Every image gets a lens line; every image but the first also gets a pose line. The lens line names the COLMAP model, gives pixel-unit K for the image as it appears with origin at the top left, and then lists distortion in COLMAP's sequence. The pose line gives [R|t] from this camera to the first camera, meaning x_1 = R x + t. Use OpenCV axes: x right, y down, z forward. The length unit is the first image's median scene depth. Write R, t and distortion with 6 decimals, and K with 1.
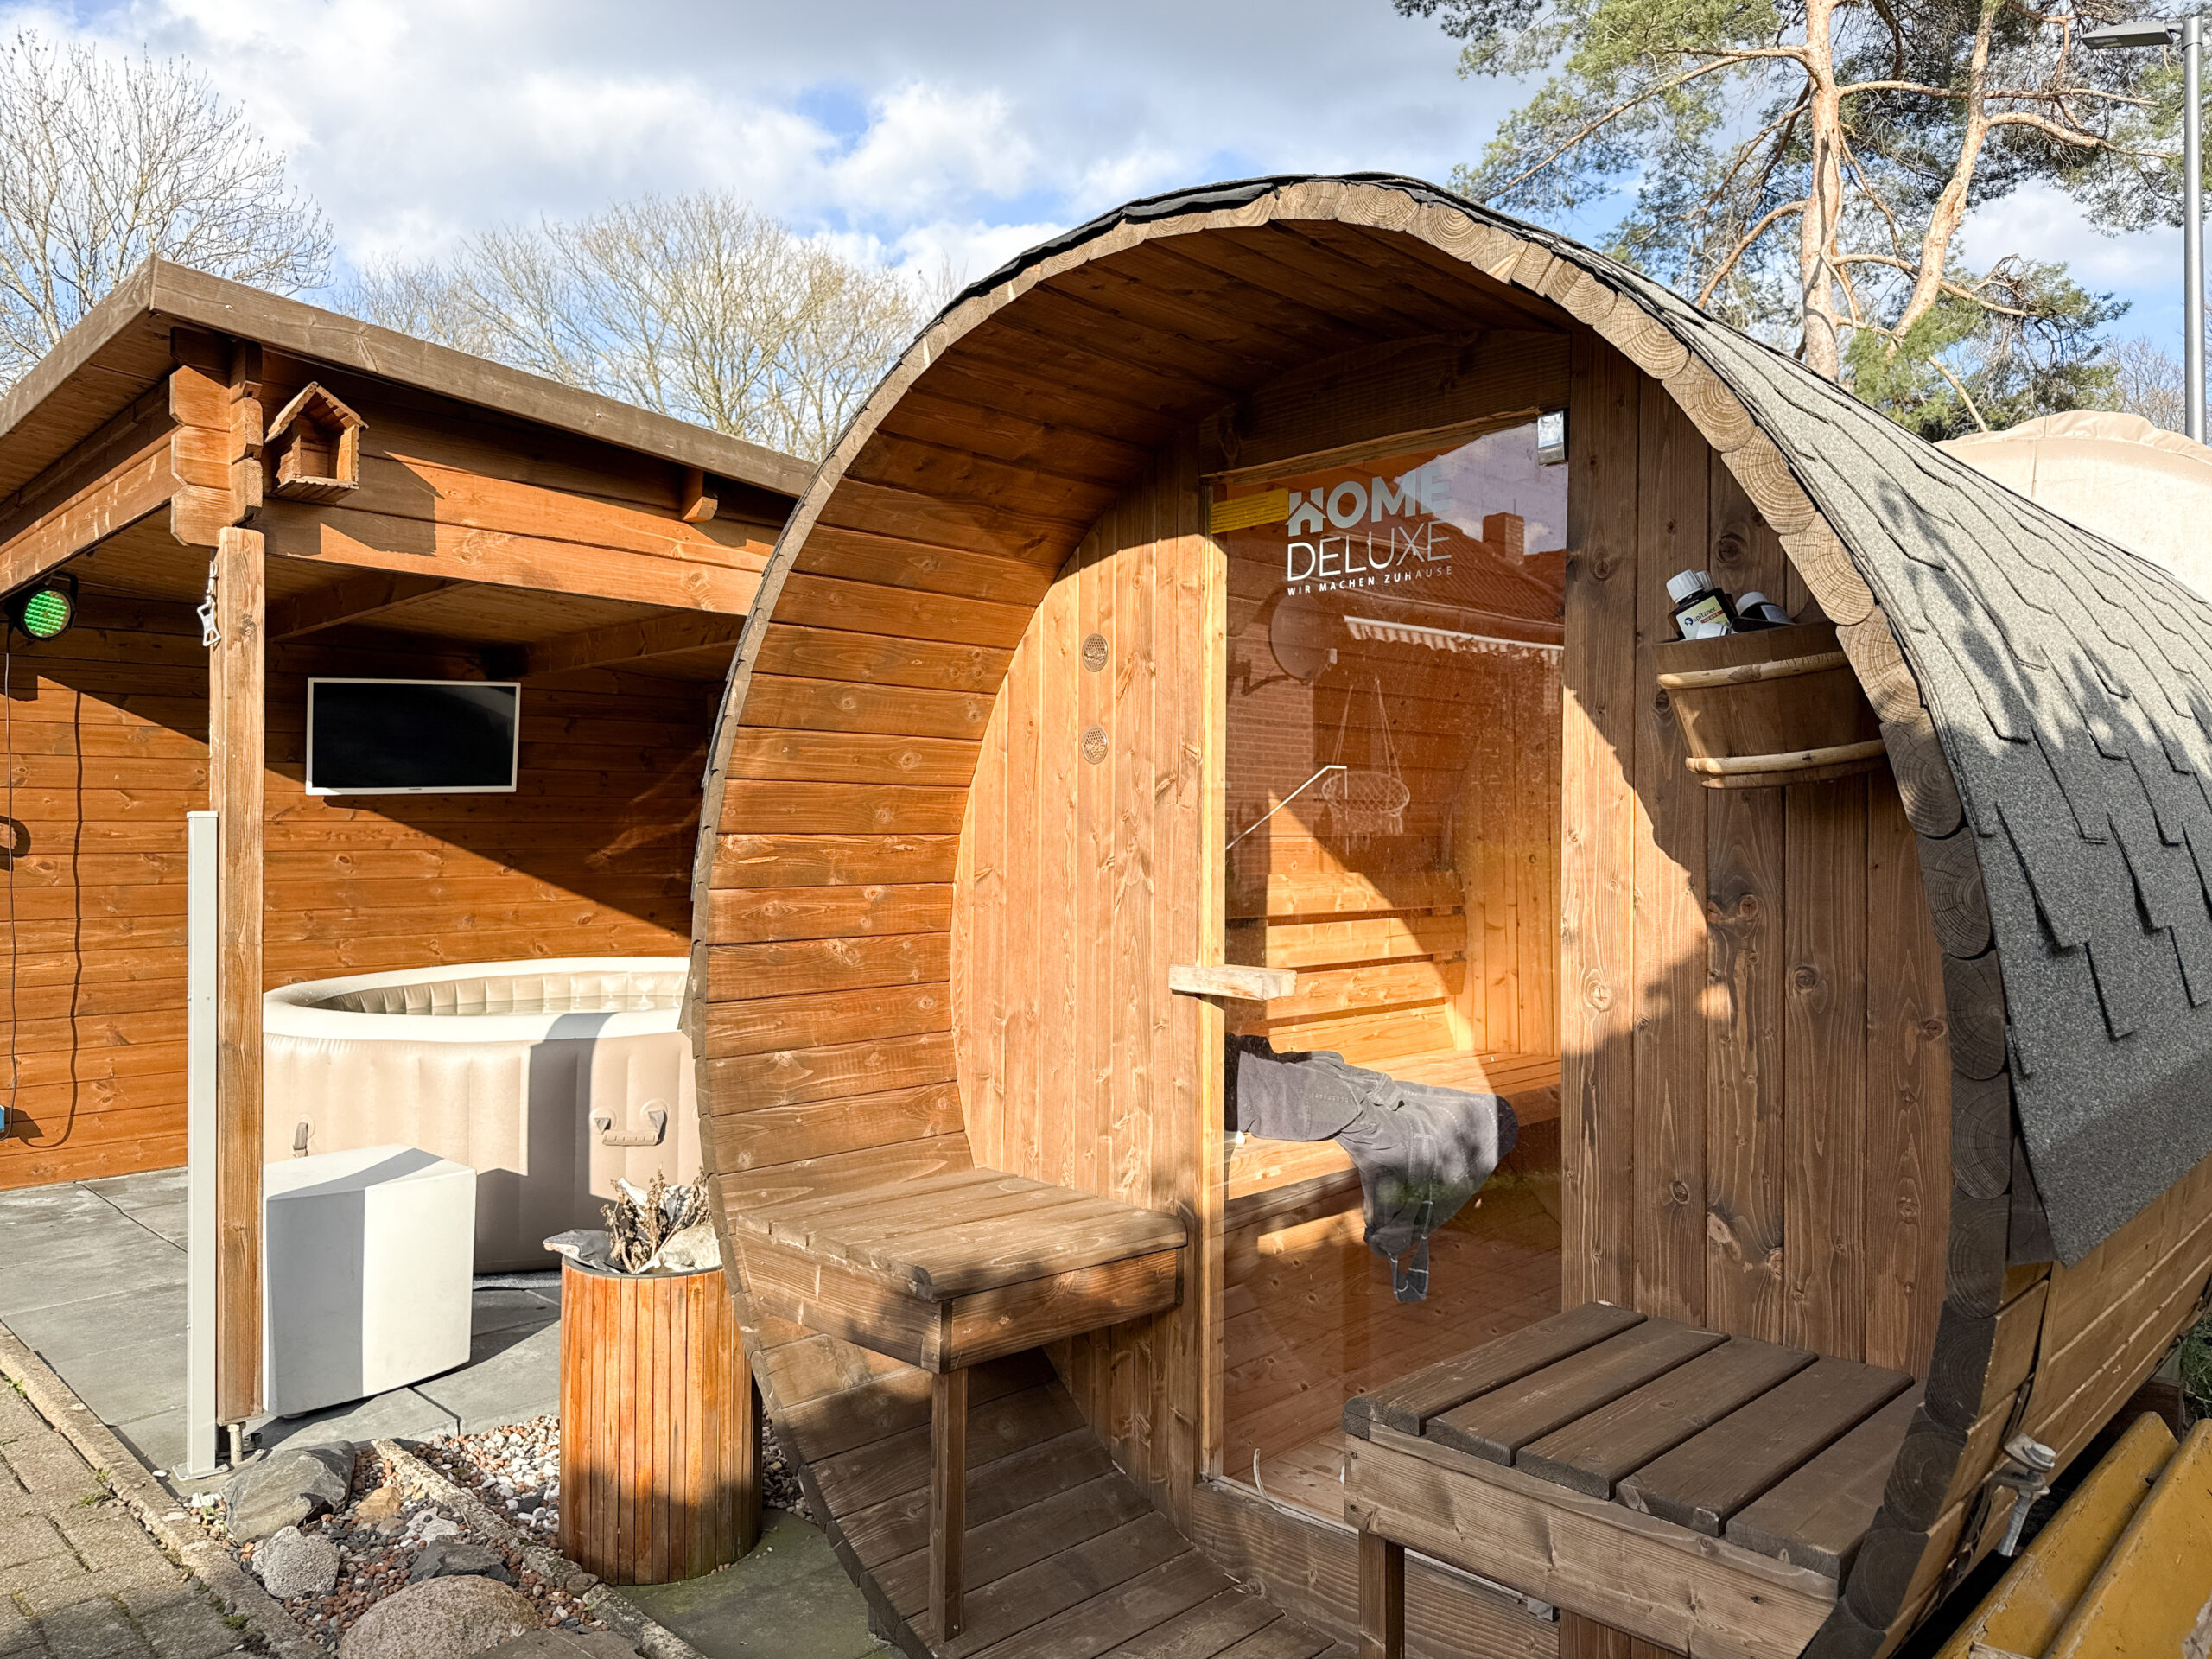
lens RADIAL K [[1550.0, 0, 1034.5], [0, 1550.0, 846.8], [0, 0, 1]] dist [0.048306, -0.054509]
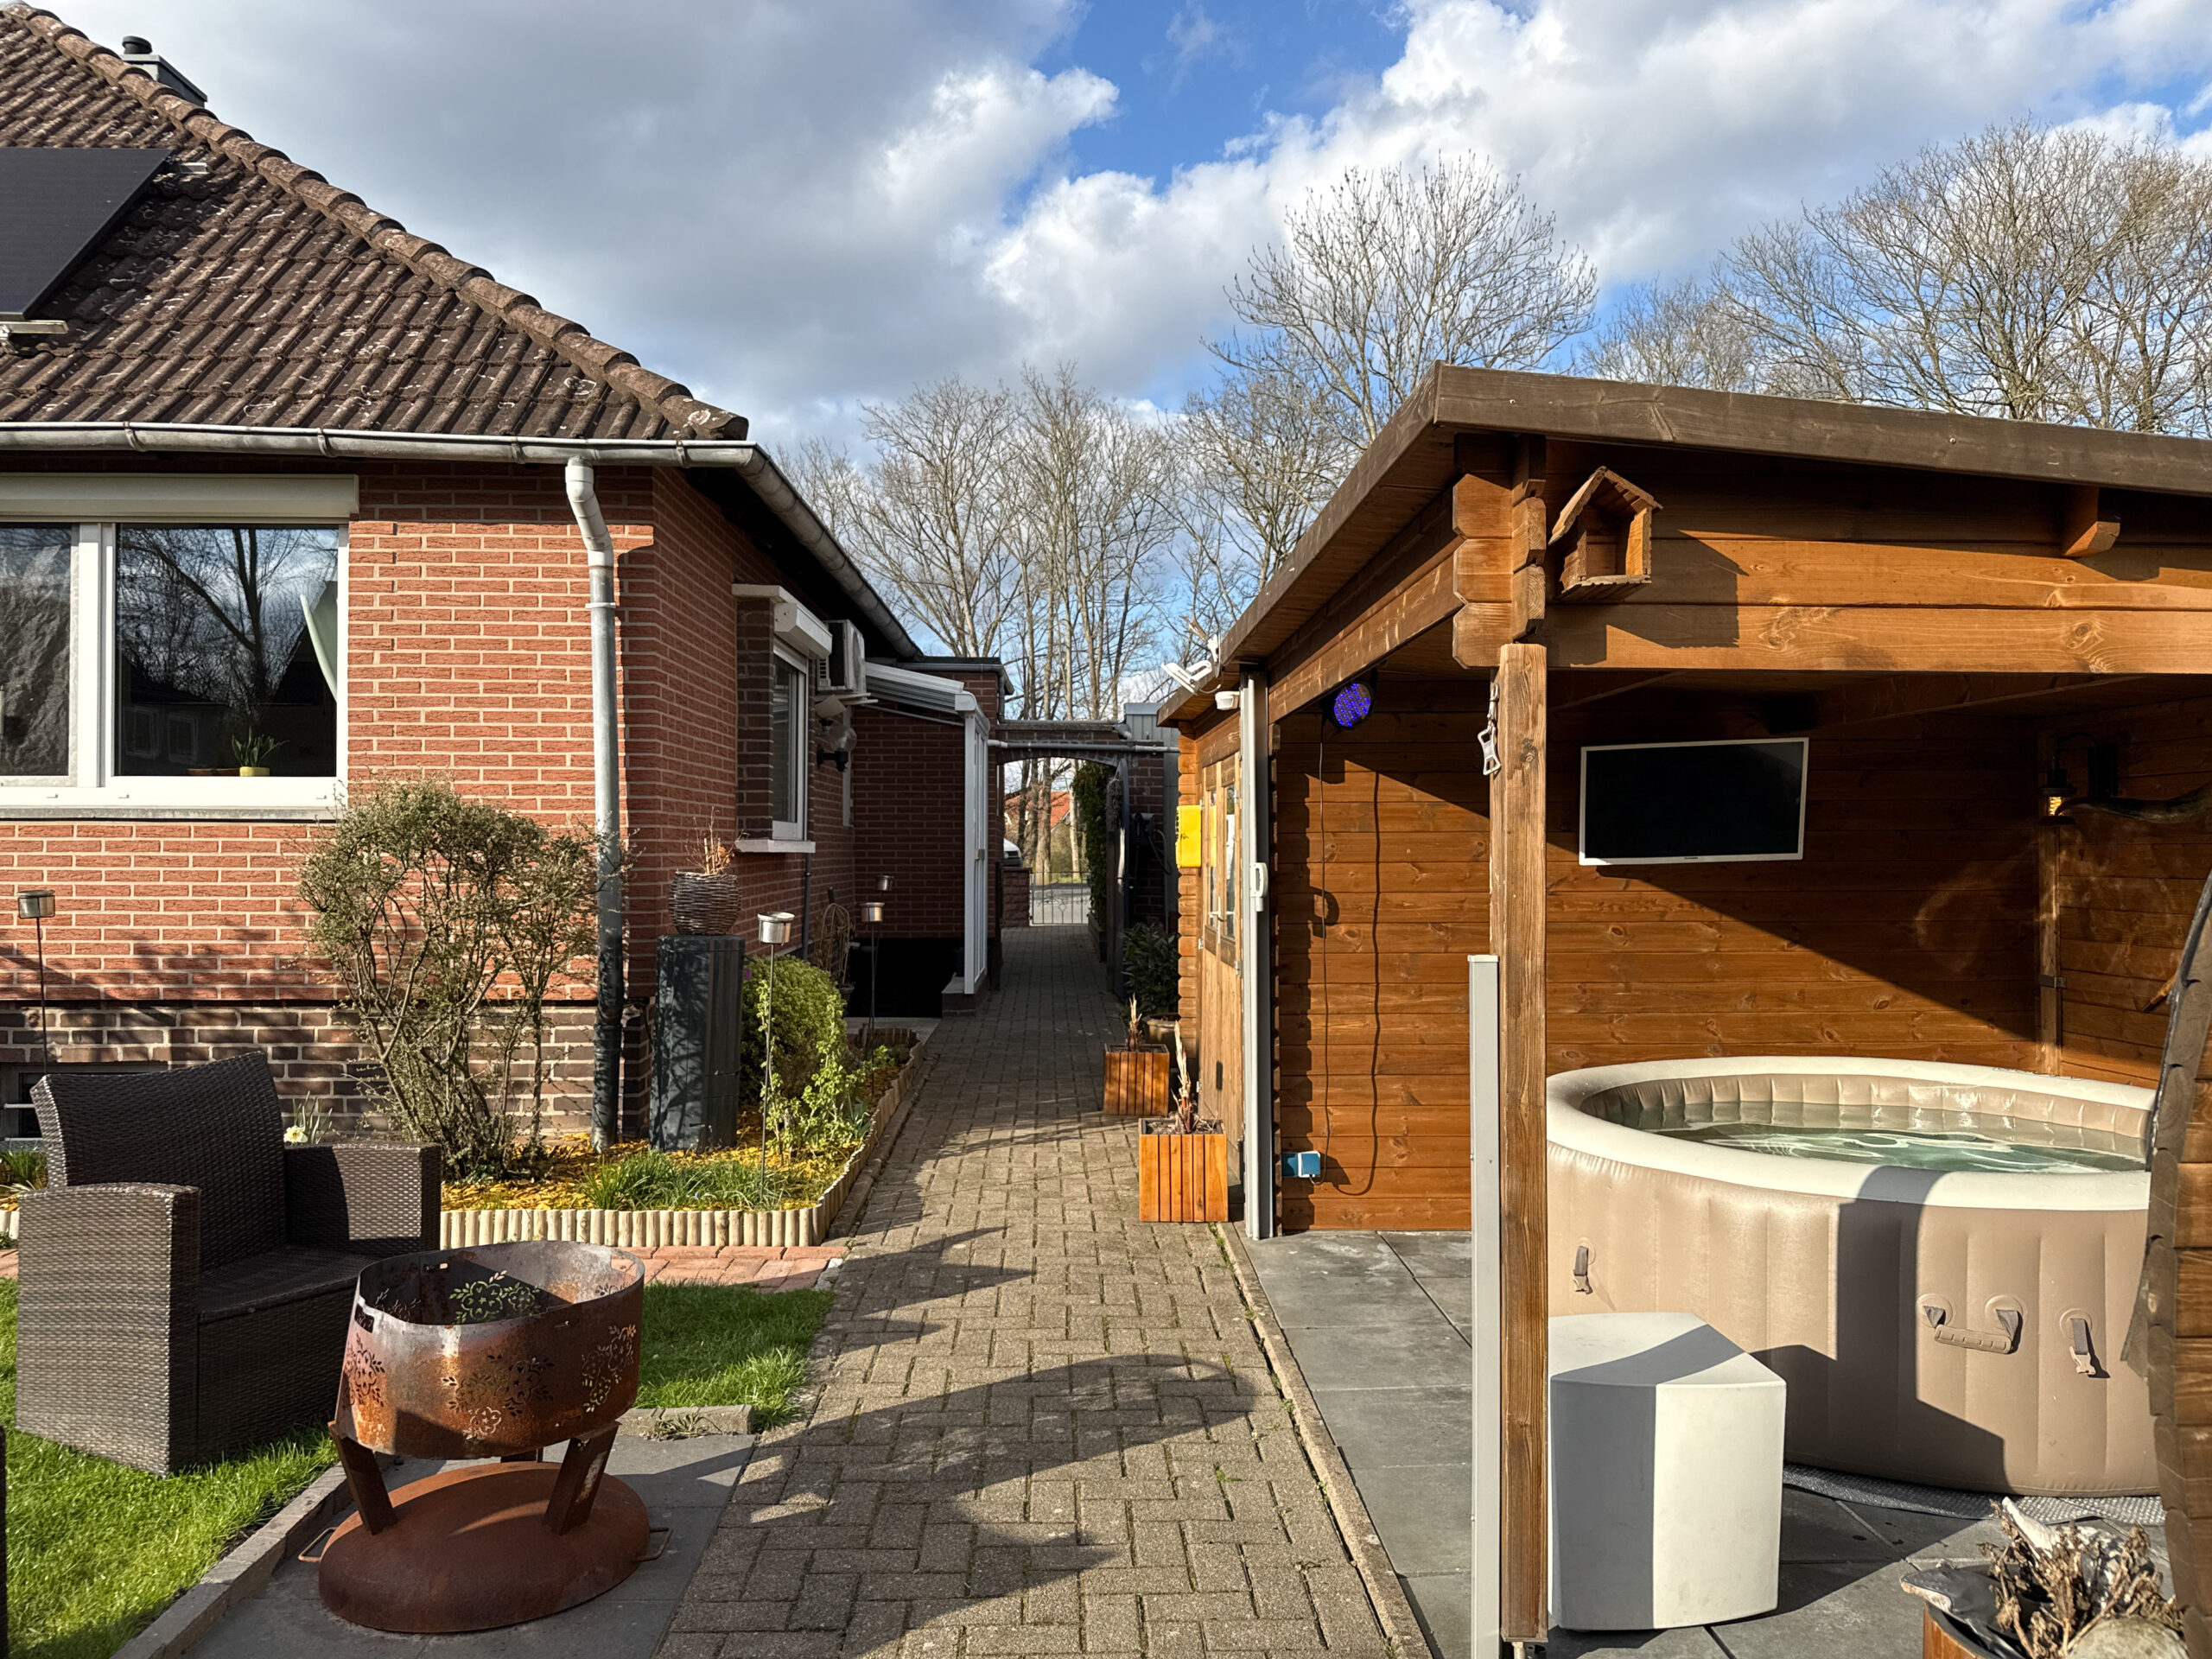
lens RADIAL K [[1550.0, 0, 1144.6], [0, 1550.0, 863.2], [0, 0, 1]] dist [0.048306, -0.054509]
pose [[0.762624, 0.000639, -0.646842, -0.047325], [0.001092, 0.999997, 0.002275, -0.039870], [0.646841, -0.002441, 0.762621, 0.088962]]
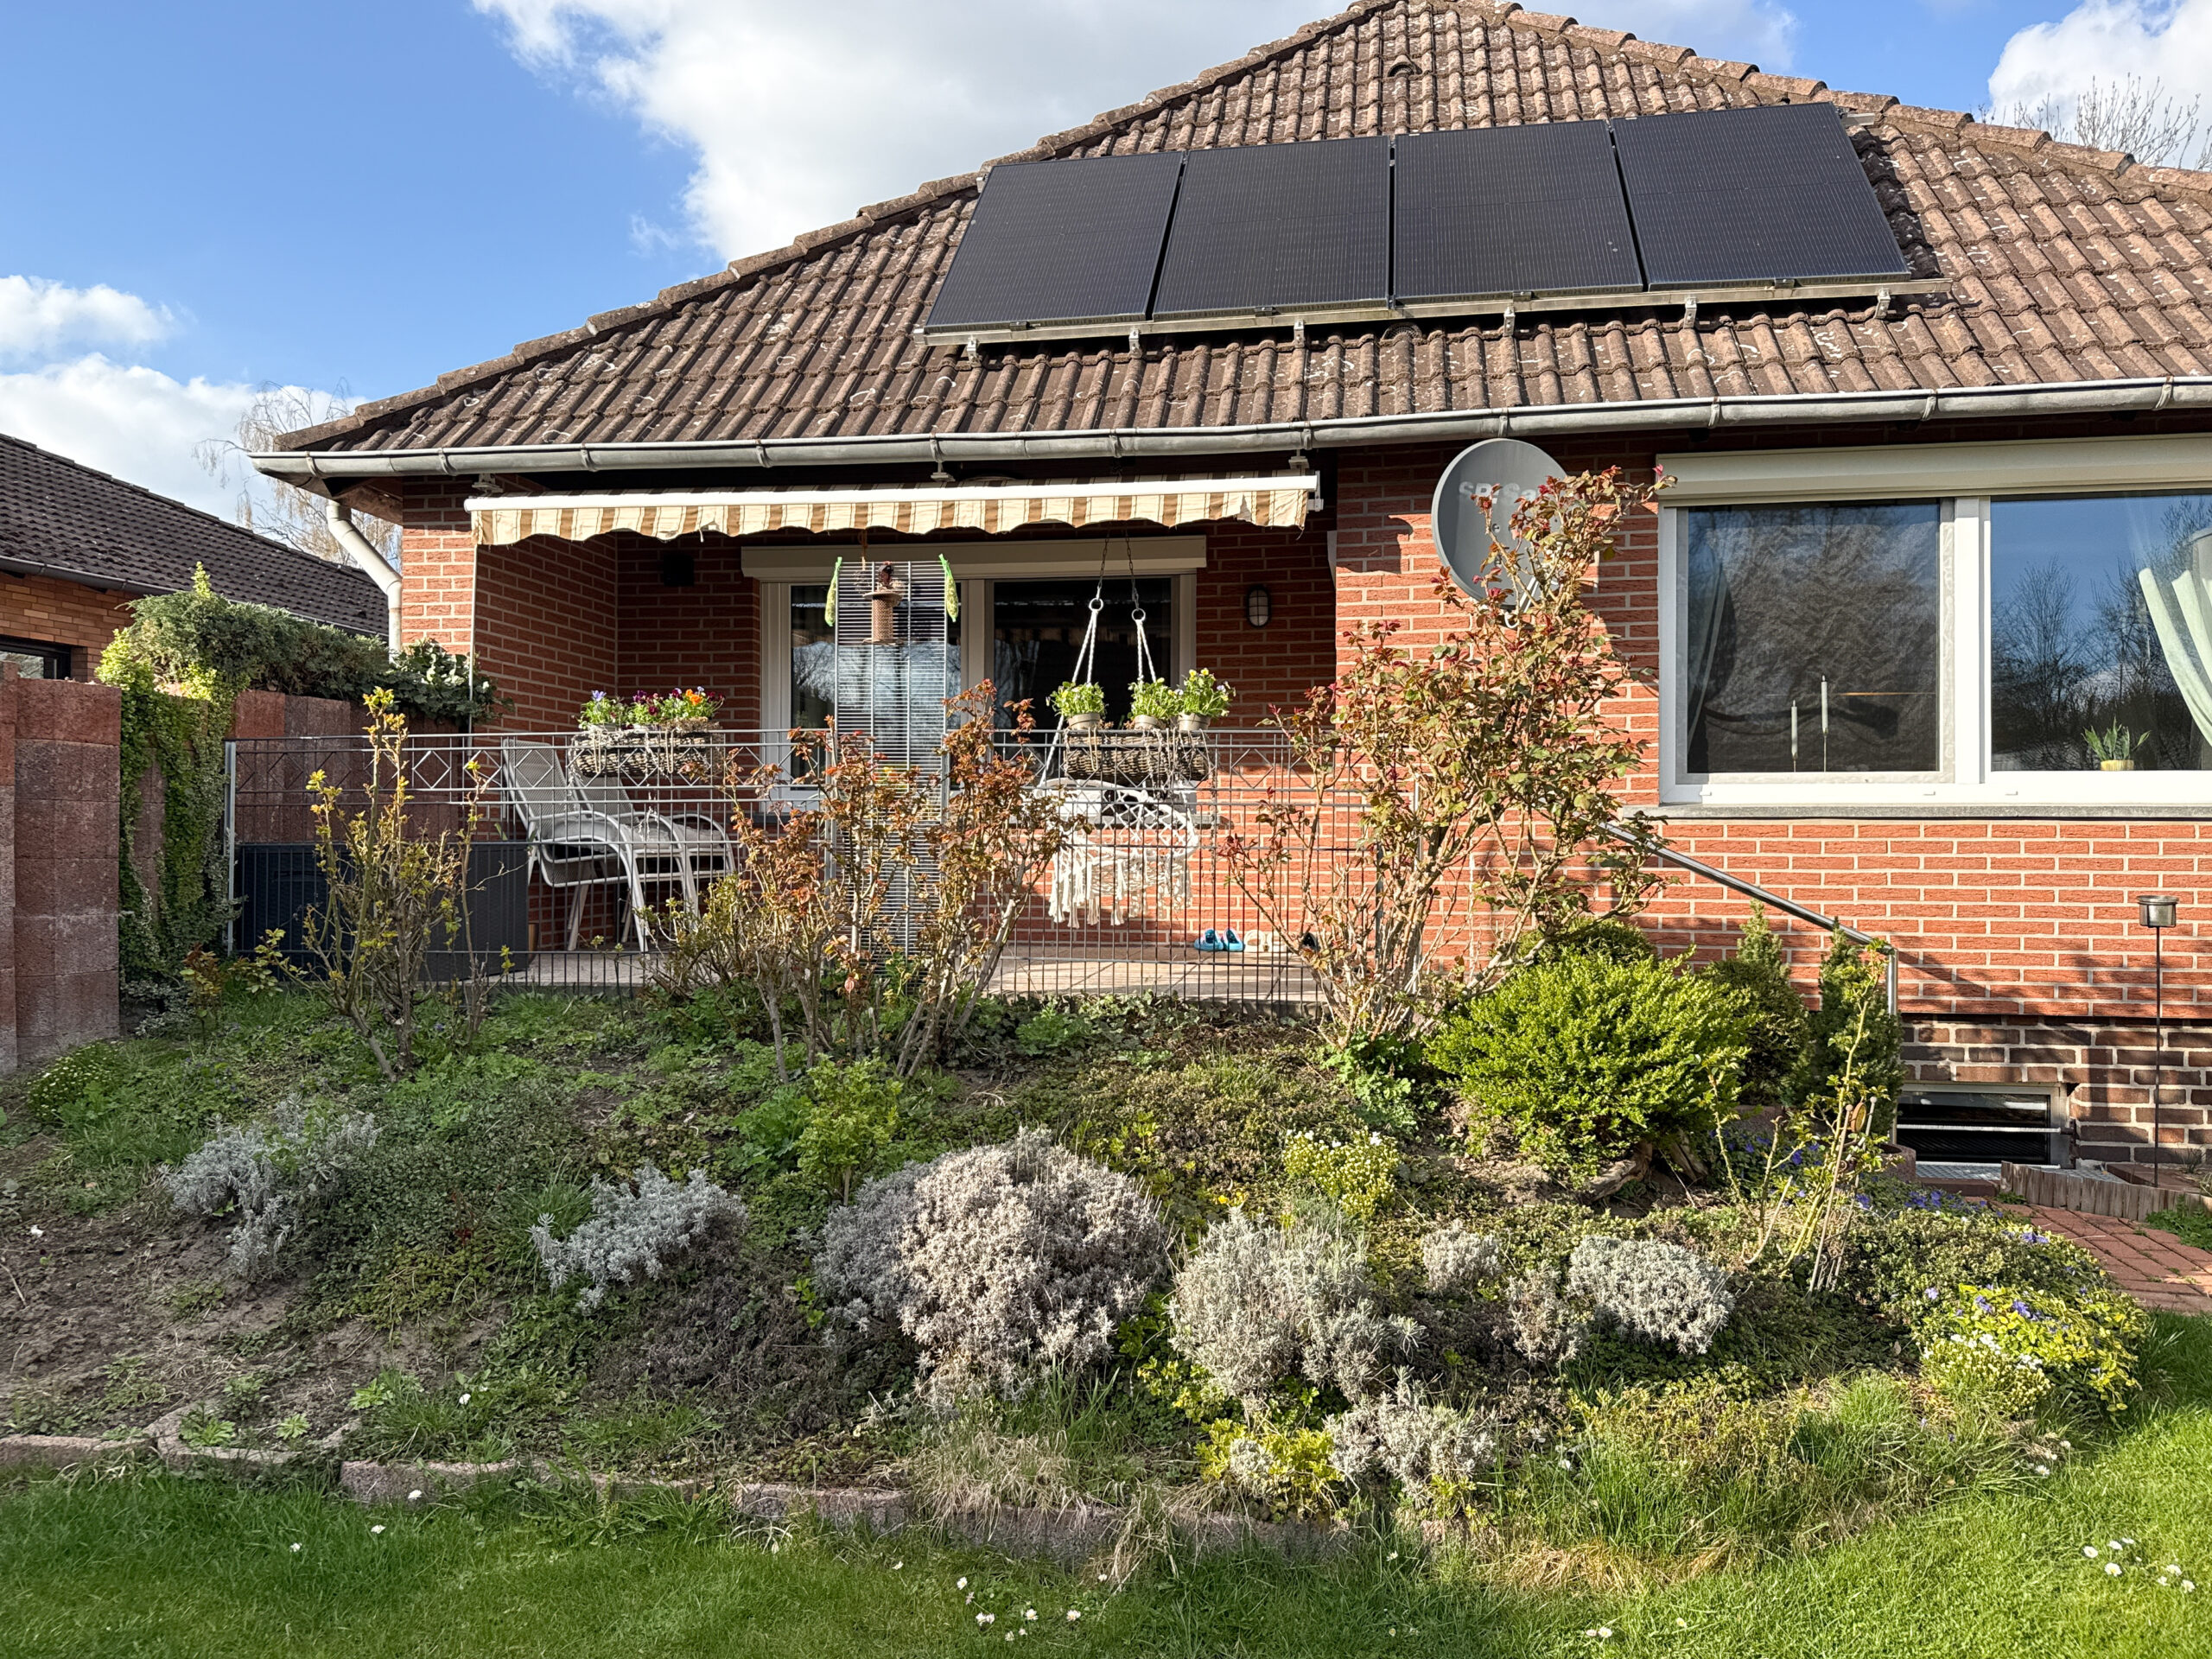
lens RADIAL K [[1550.0, 0, 1099.3], [0, 1550.0, 846.7], [0, 0, 1]] dist [0.048306, -0.054509]
pose [[0.611663, 0.002820, -0.791114, -1.141276], [0.001688, 0.999987, 0.004869, -0.061650], [0.791117, -0.004313, 0.611650, -0.853346]]
